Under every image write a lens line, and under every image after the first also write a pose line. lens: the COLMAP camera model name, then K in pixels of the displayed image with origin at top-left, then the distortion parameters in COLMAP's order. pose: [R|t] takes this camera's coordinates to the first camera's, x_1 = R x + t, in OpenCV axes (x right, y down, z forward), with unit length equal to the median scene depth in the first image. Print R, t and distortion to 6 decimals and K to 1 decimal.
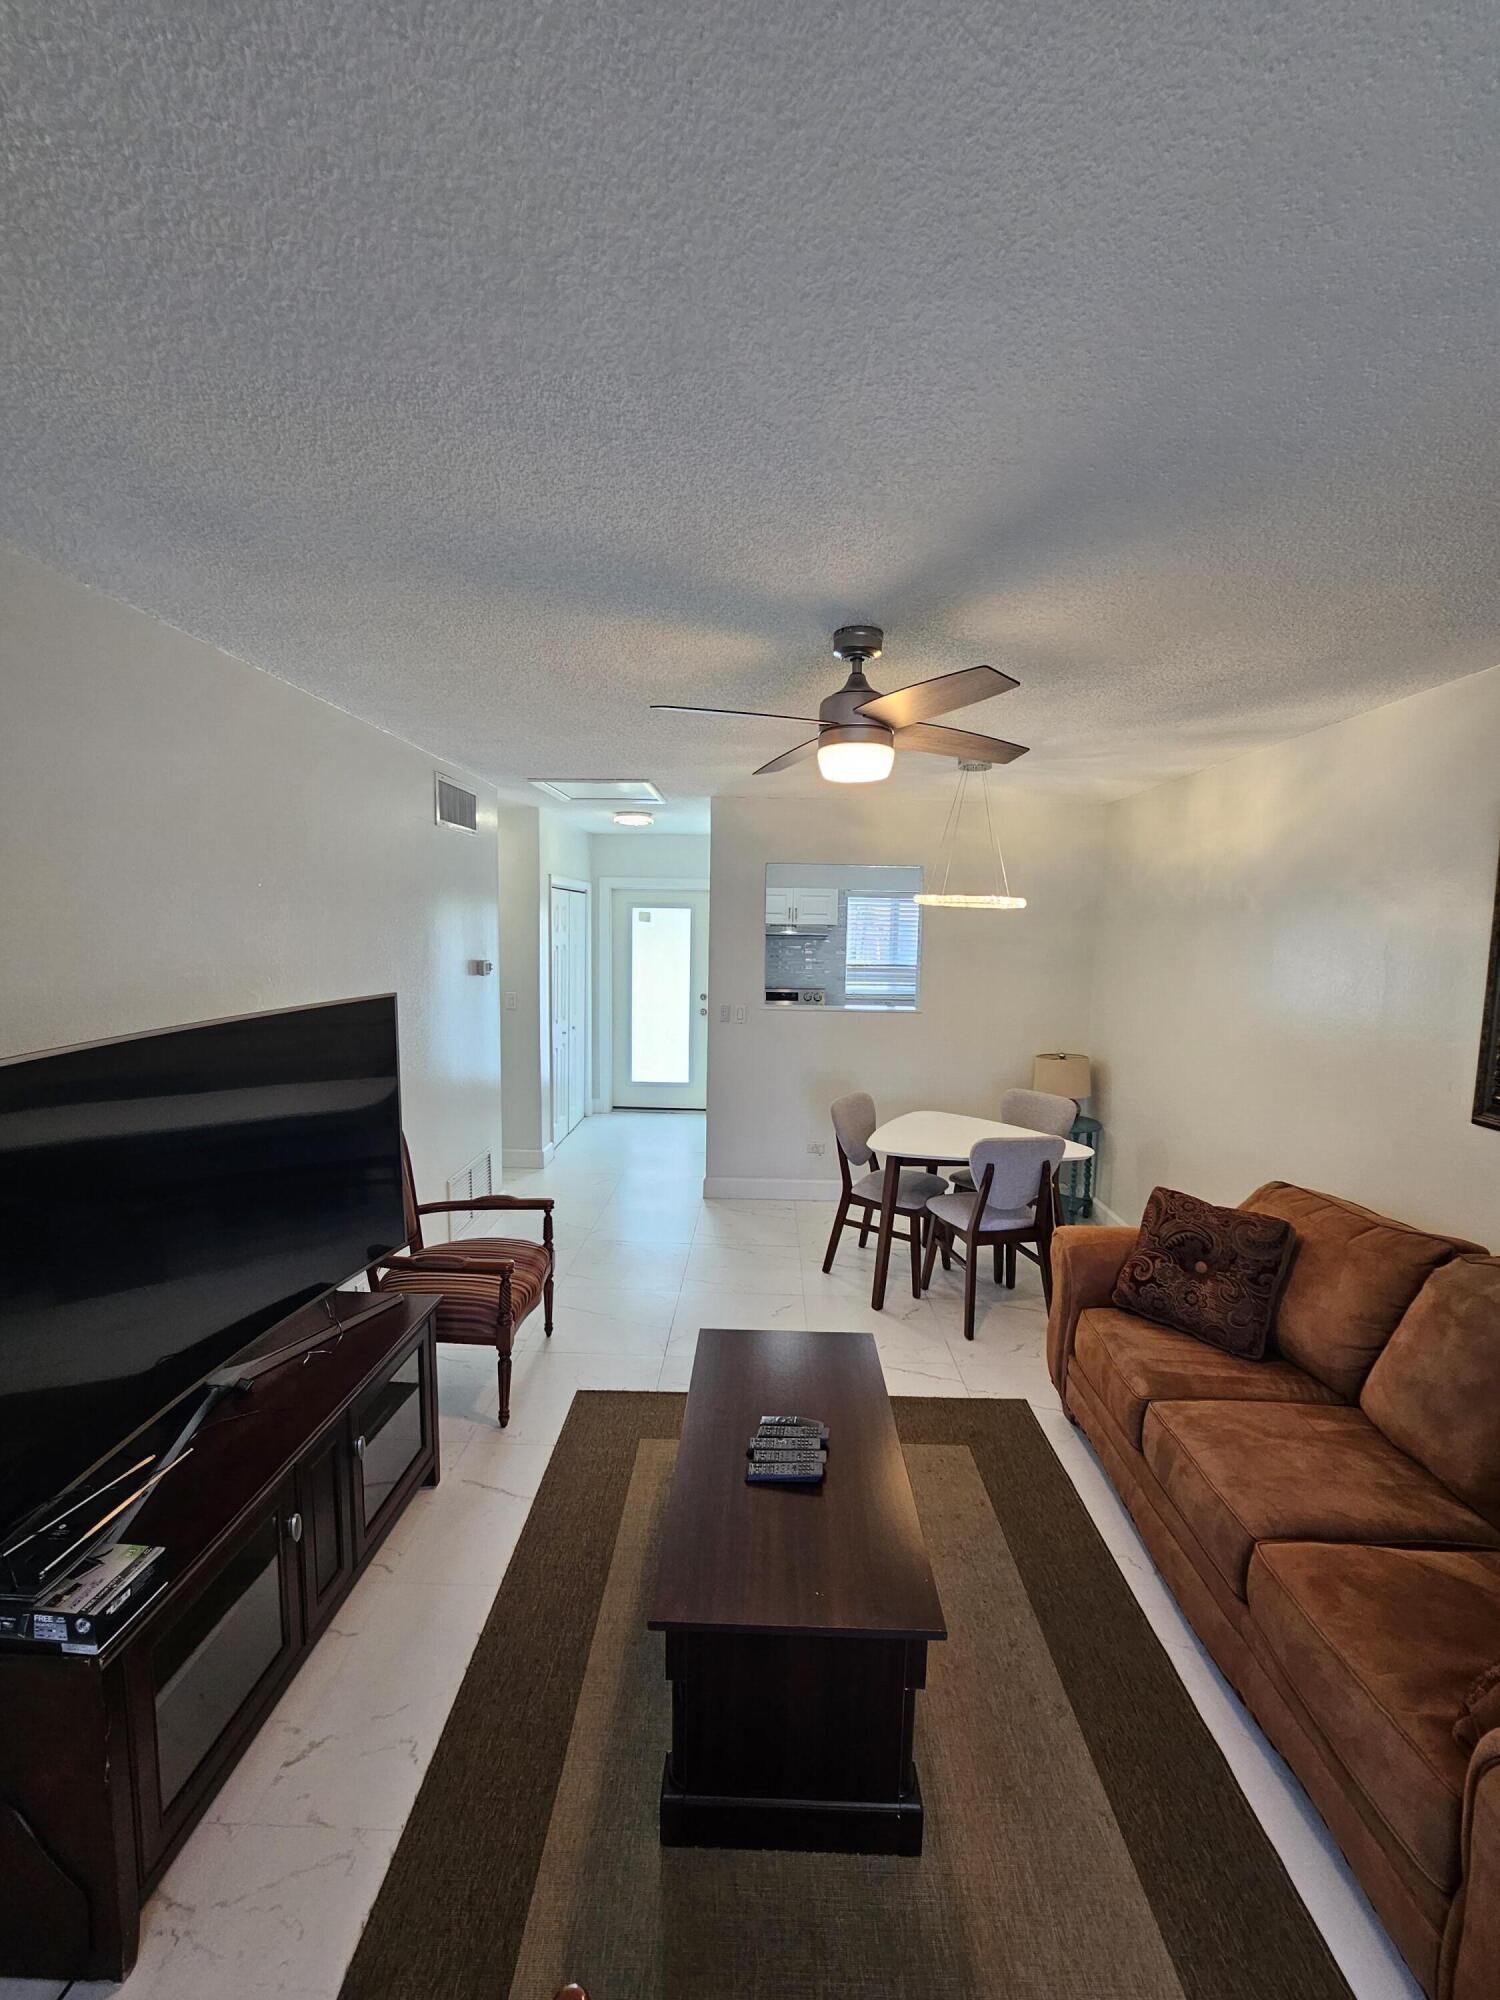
lens RADIAL K [[819.4, 0, 756.2], [0, 819.4, 1011.5], [0, 0, 1]] dist [-0.001151, 0.000131]
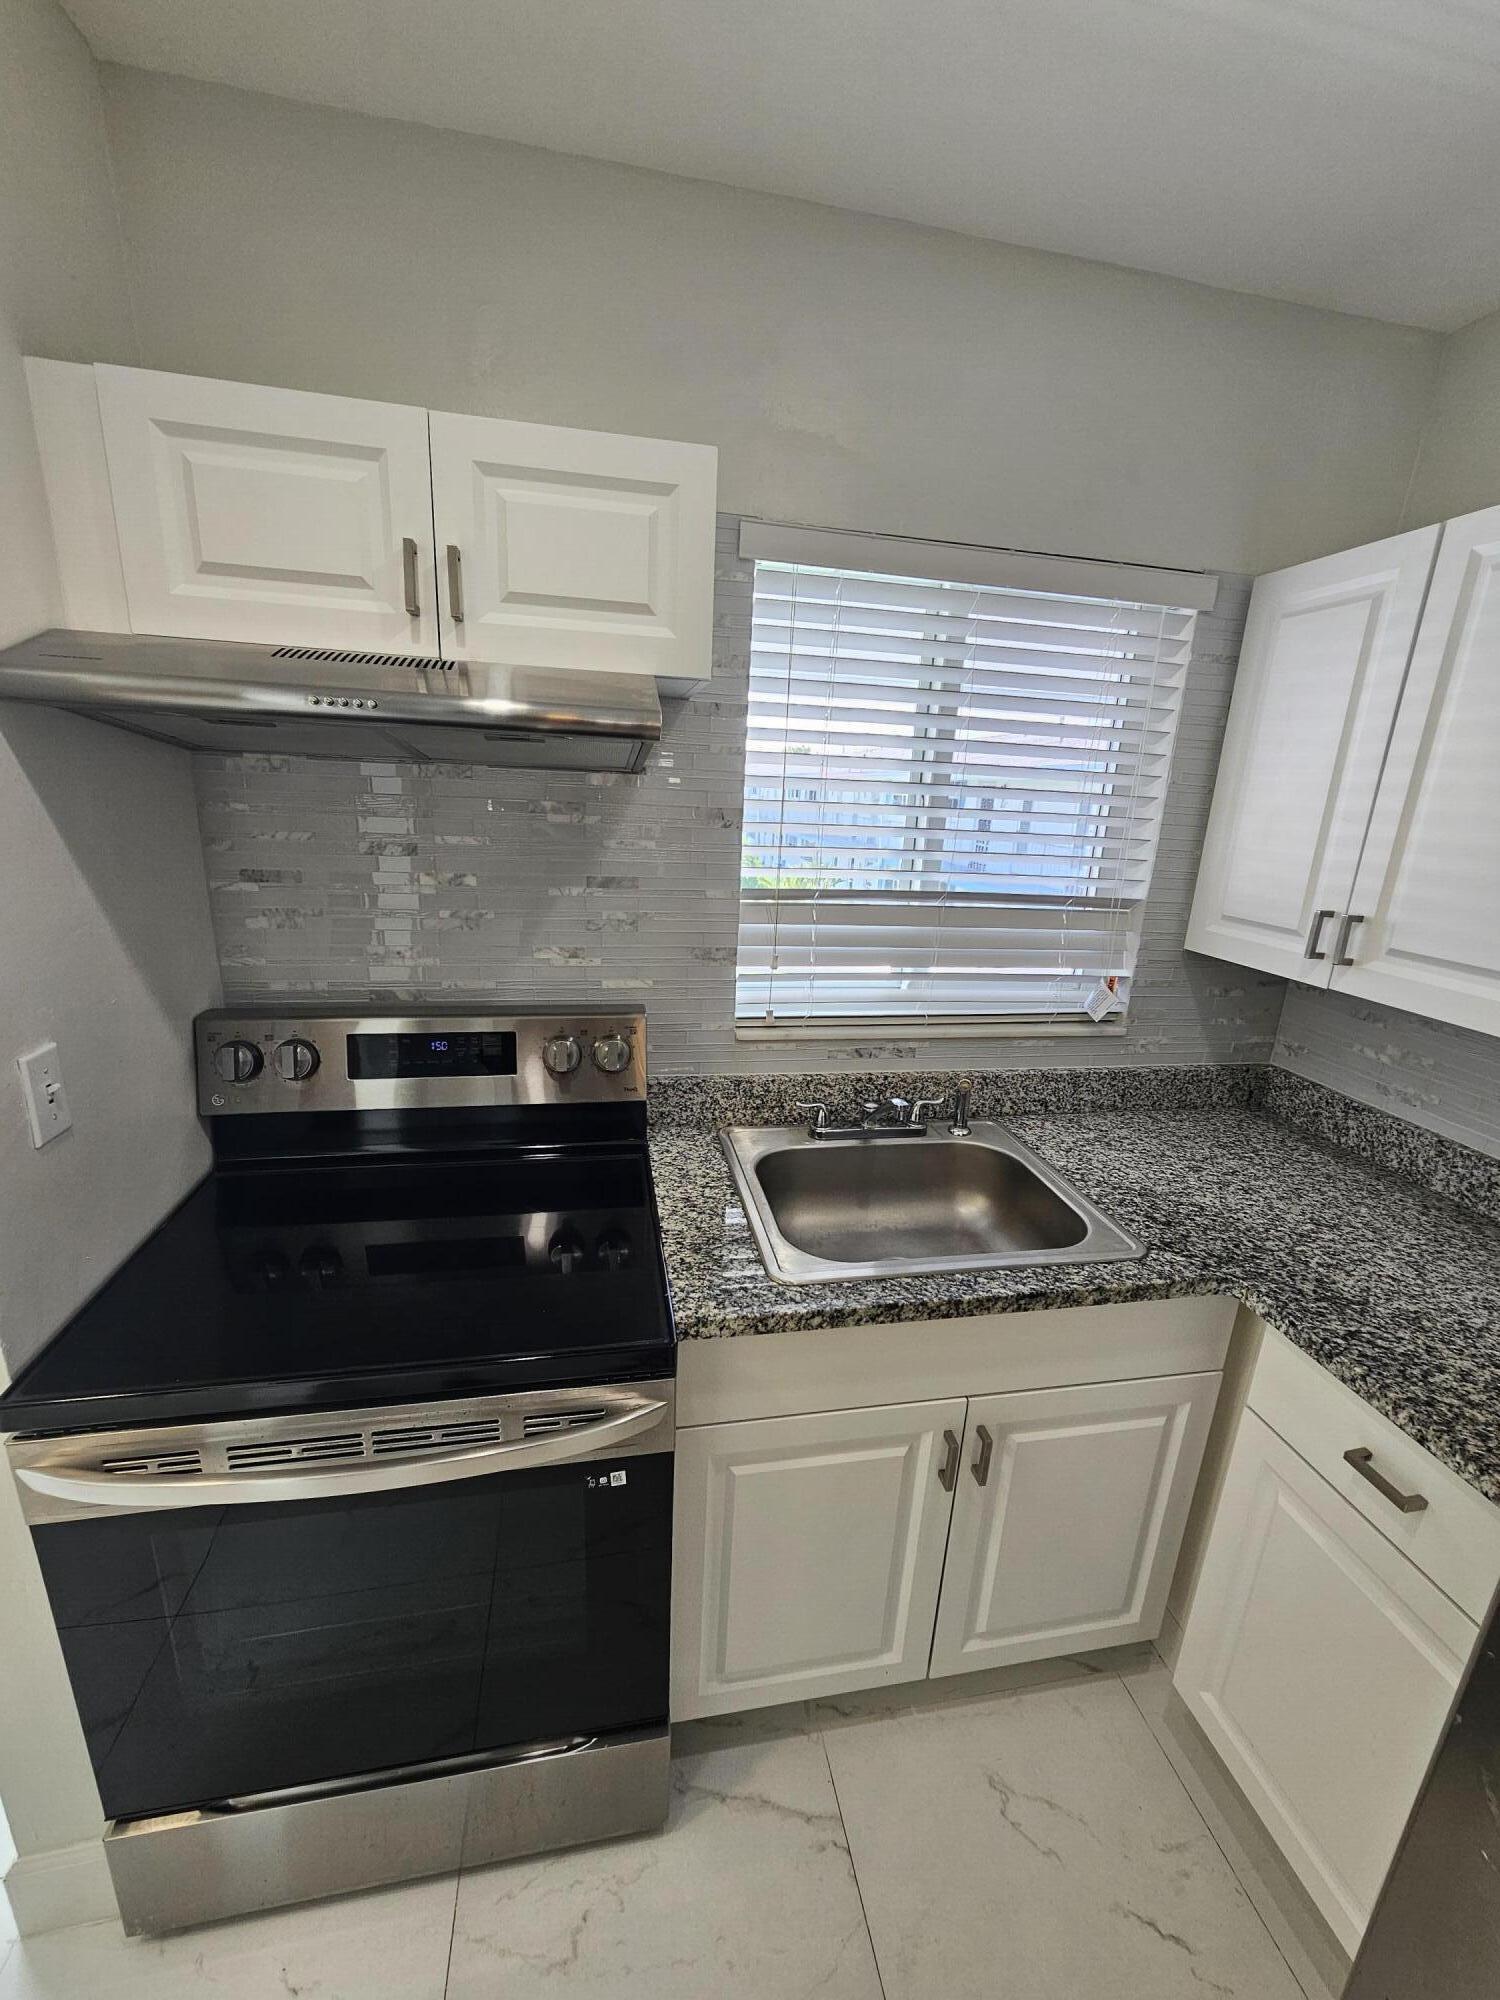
lens RADIAL K [[819.4, 0, 756.2], [0, 819.4, 1011.5], [0, 0, 1]] dist [-0.001151, 0.000131]
pose [[0.975185, -0.028511, 0.219546, 0.064384], [-0.011385, 0.983902, 0.178343, -0.064841], [-0.221097, -0.176417, 0.959163, 0.777734]]
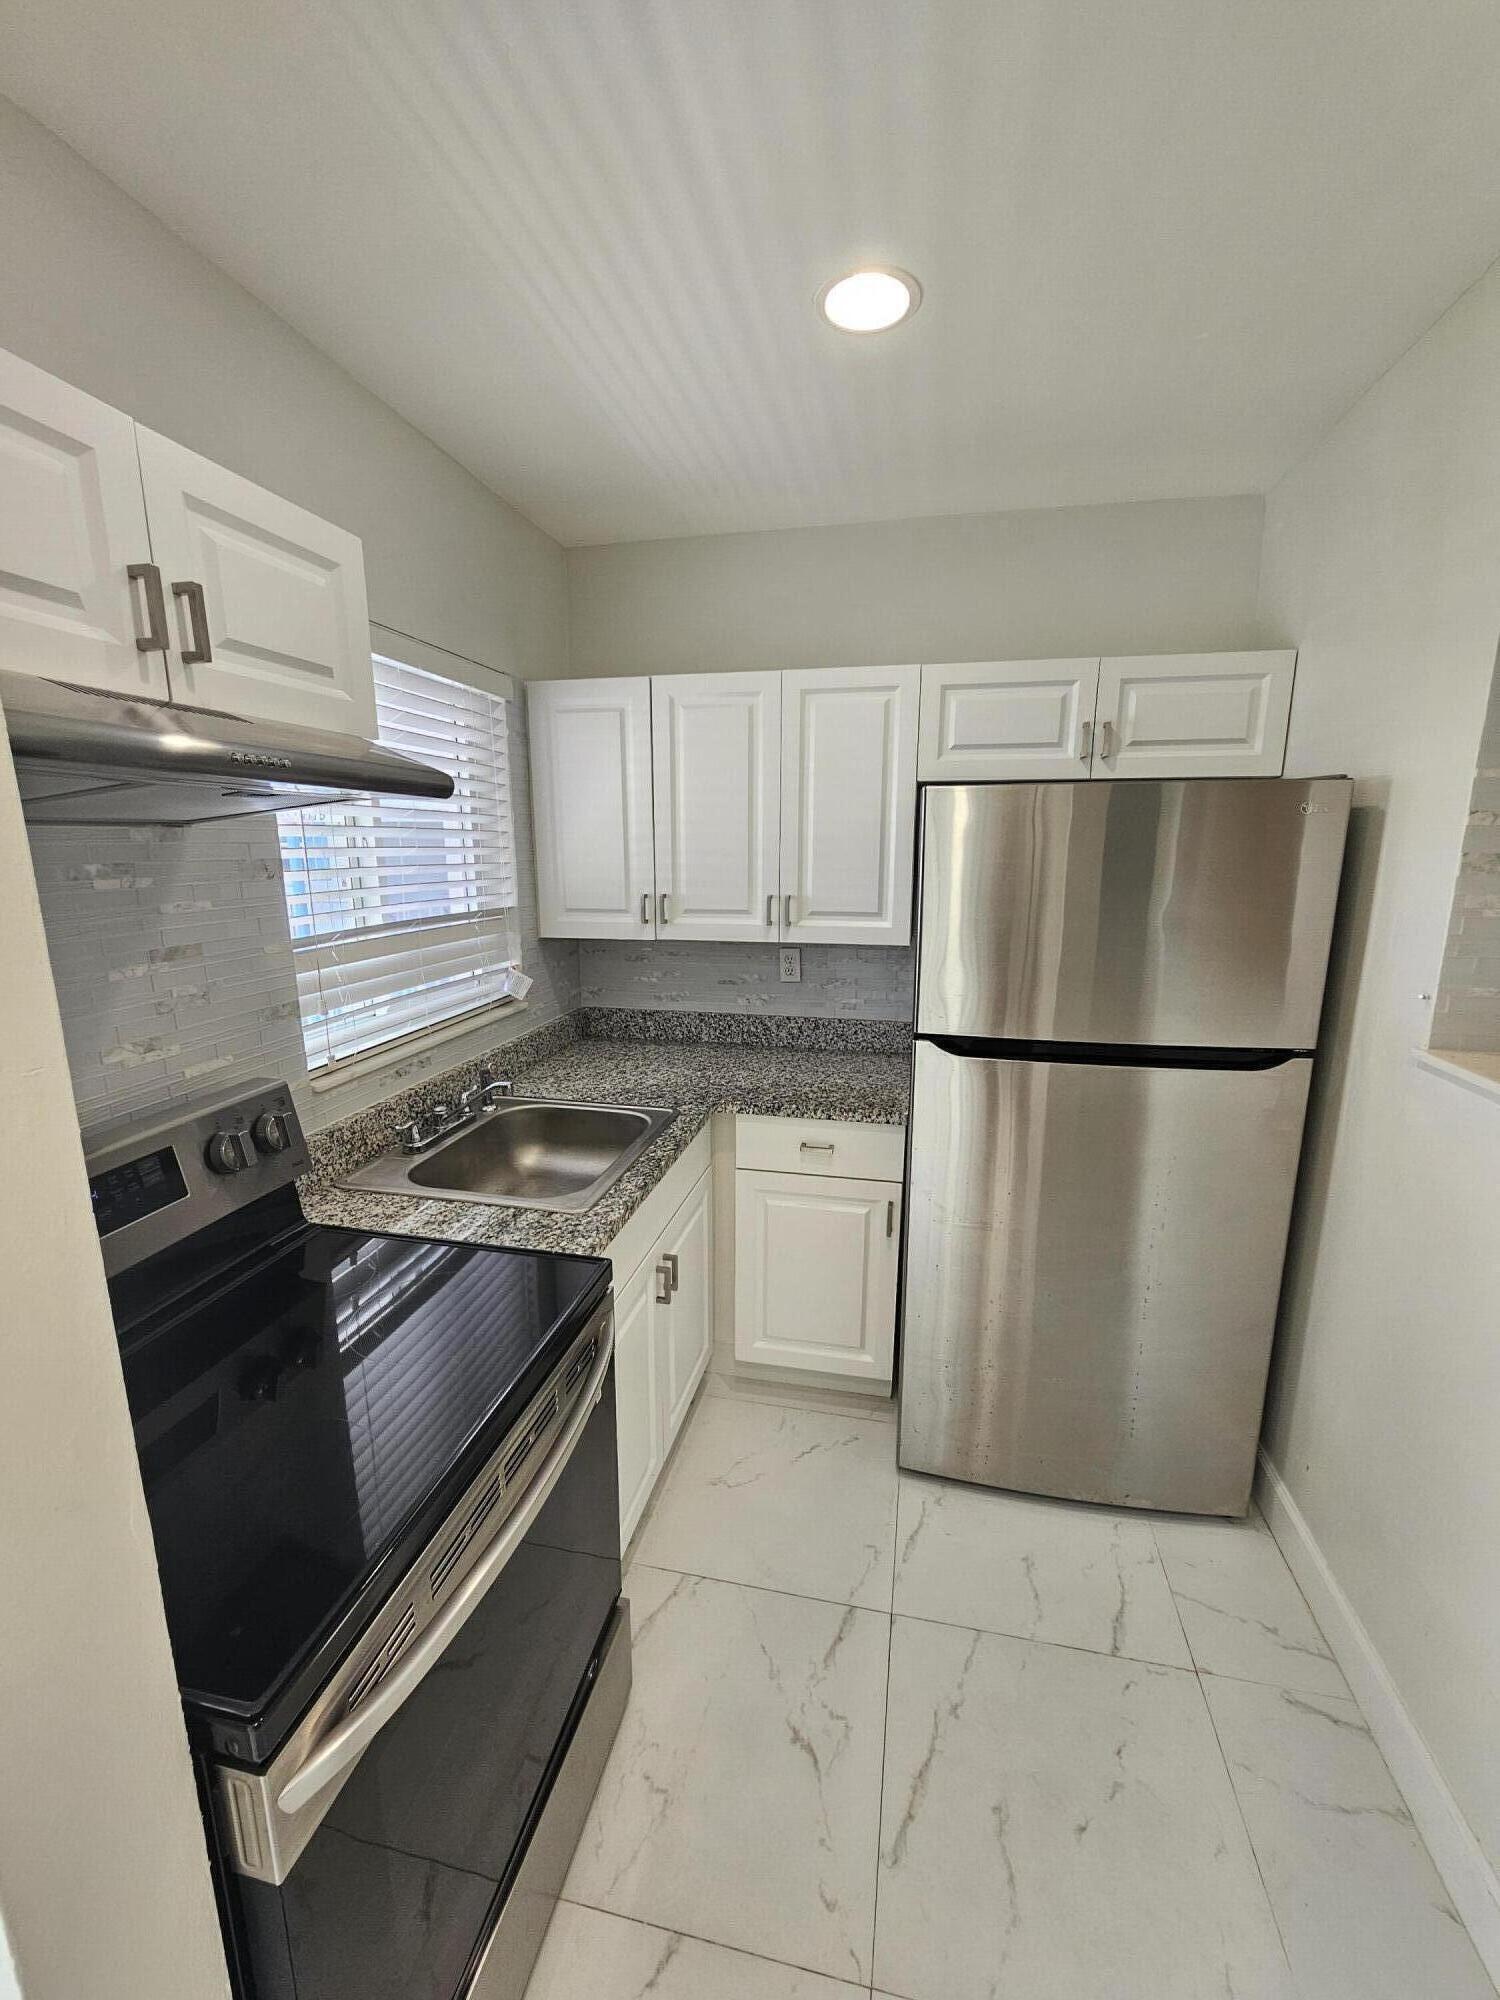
lens RADIAL K [[819.4, 0, 756.2], [0, 819.4, 1011.5], [0, 0, 1]] dist [-0.001151, 0.000131]
pose [[0.181482, -0.214894, 0.959627, -0.079652], [0.095062, 0.975095, 0.200381, -0.071087], [-0.978789, 0.054858, 0.197390, 0.835727]]
